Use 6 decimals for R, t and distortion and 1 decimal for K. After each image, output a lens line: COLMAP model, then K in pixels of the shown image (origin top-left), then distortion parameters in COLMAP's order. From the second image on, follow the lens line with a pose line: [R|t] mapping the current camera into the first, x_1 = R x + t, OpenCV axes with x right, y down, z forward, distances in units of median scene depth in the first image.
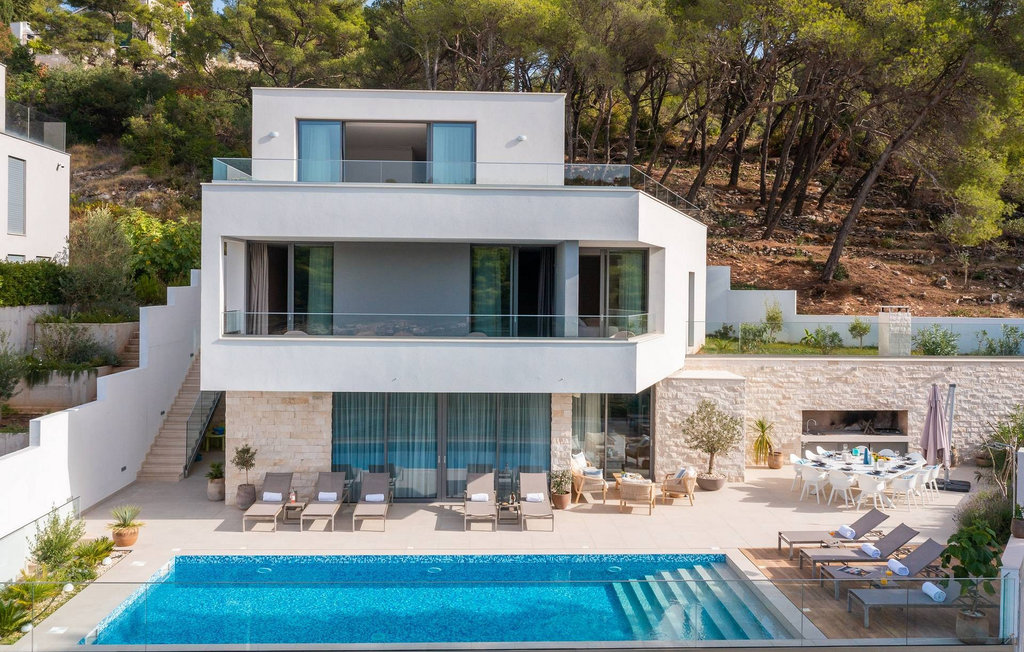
lens RADIAL K [[987.9, 0, 517.8], [0, 987.9, 315.3], [0, 0, 1]] dist [-0.004851, 0.000000]
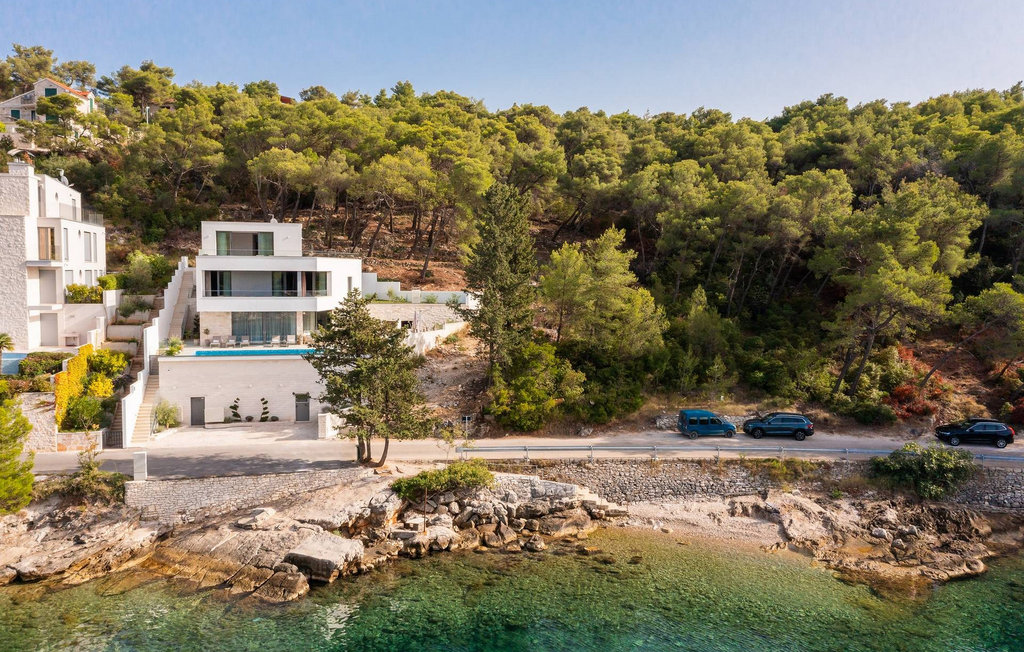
lens RADIAL K [[837.7, 0, 514.6], [0, 837.7, 331.9], [0, 0, 1]] dist [-0.006012, -0.010126]
pose [[0.979464, -0.019471, 0.200679, 0.181040], [0.010836, 0.998971, 0.044041, 0.021749], [-0.201330, -0.040962, 0.978667, -1.926557]]
